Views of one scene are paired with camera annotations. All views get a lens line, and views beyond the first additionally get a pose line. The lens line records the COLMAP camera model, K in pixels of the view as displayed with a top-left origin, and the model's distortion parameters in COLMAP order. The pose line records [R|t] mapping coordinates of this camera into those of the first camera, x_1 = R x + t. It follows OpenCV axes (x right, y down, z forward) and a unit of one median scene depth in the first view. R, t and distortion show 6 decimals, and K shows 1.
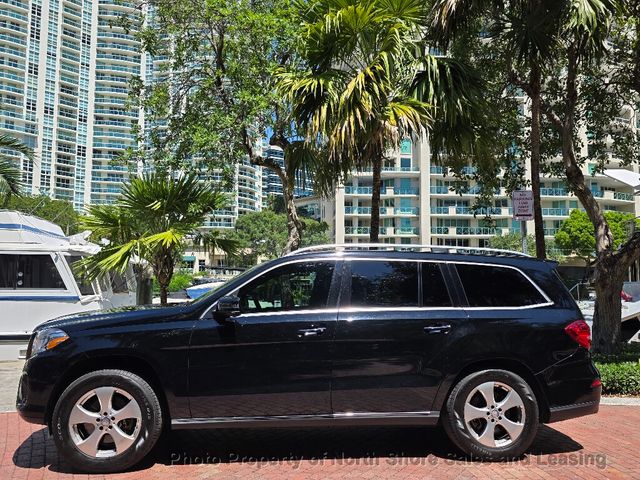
lens RADIAL K [[509.9, 0, 334.6], [0, 509.9, 229.3], [0, 0, 1]] dist [0.064055, -0.070478]
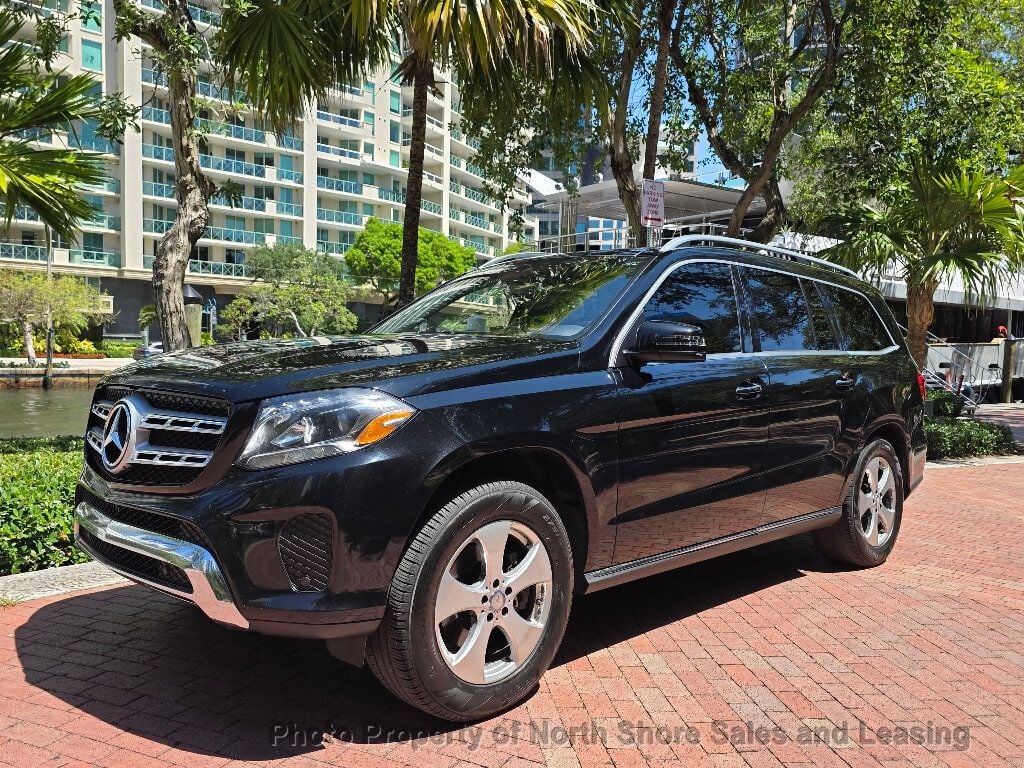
lens RADIAL K [[815.9, 0, 505.3], [0, 815.9, 380.6], [0, 0, 1]] dist [0.064055, -0.070478]
pose [[0.785730, -0.006393, 0.618537, -0.758784], [-0.099965, 0.985490, 0.137170, 0.088428], [-0.610439, -0.169611, 0.773690, 0.447211]]
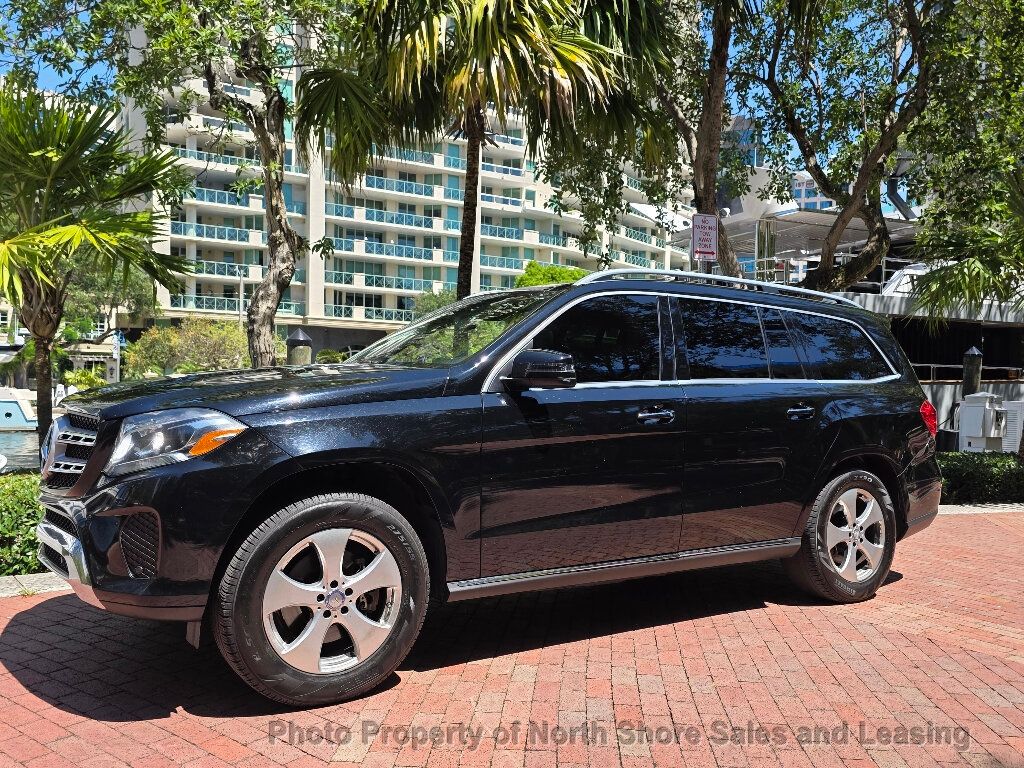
lens RADIAL K [[815.9, 0, 511.2], [0, 815.9, 378.7], [0, 0, 1]] dist [0.064055, -0.070478]
pose [[0.895316, 0.017549, 0.445086, -0.566977], [-0.071275, 0.991993, 0.104262, 0.070291], [-0.439693, -0.125071, 0.889397, 0.248530]]
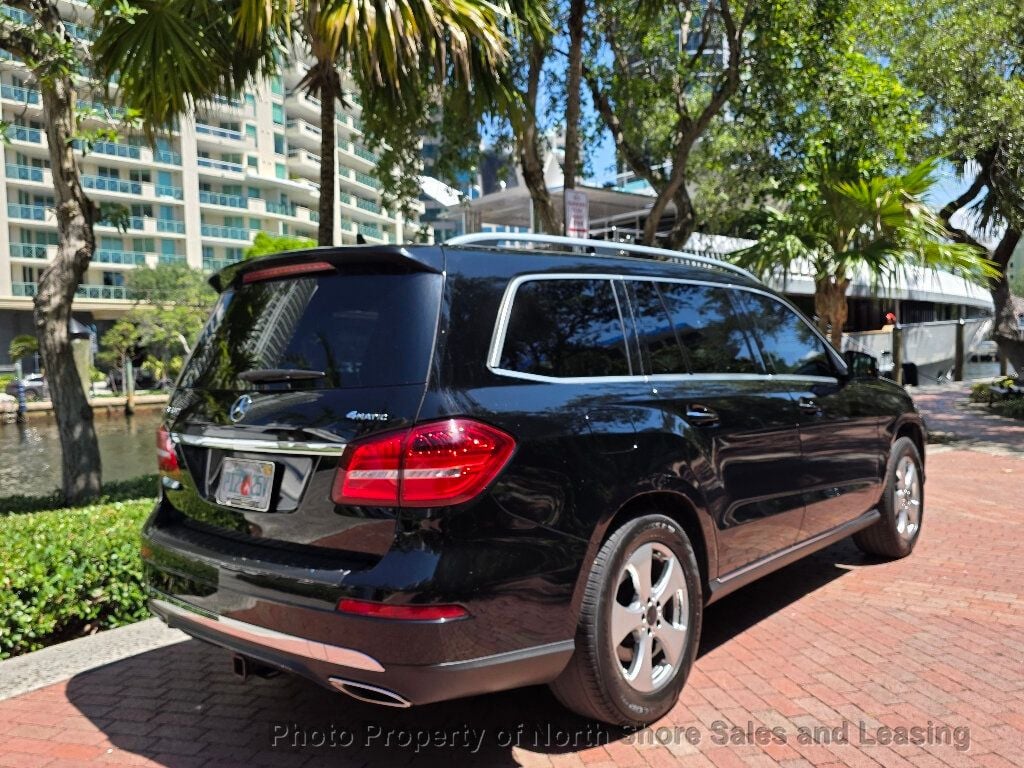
lens RADIAL K [[815.9, 0, 501.3], [0, 815.9, 369.5], [0, 0, 1]] dist [0.064055, -0.070478]
pose [[0.706018, -0.036934, 0.707230, -0.750194], [-0.055344, 0.992708, 0.107091, 0.070298], [-0.706028, -0.114749, 0.698826, 0.564854]]
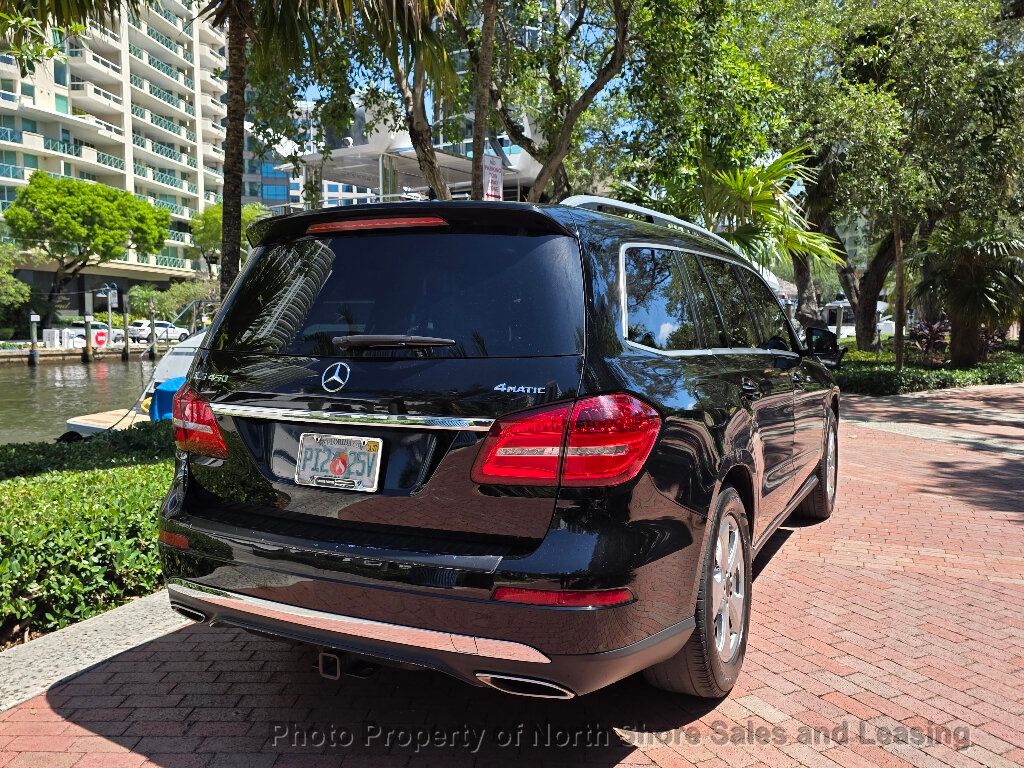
lens RADIAL K [[815.9, 0, 503.4], [0, 815.9, 351.5], [0, 0, 1]] dist [0.064055, -0.070478]
pose [[0.515042, -0.038170, 0.856315, -0.868727], [-0.105600, 0.988572, 0.107580, 0.089143], [-0.850635, -0.145835, 0.505125, 0.769388]]
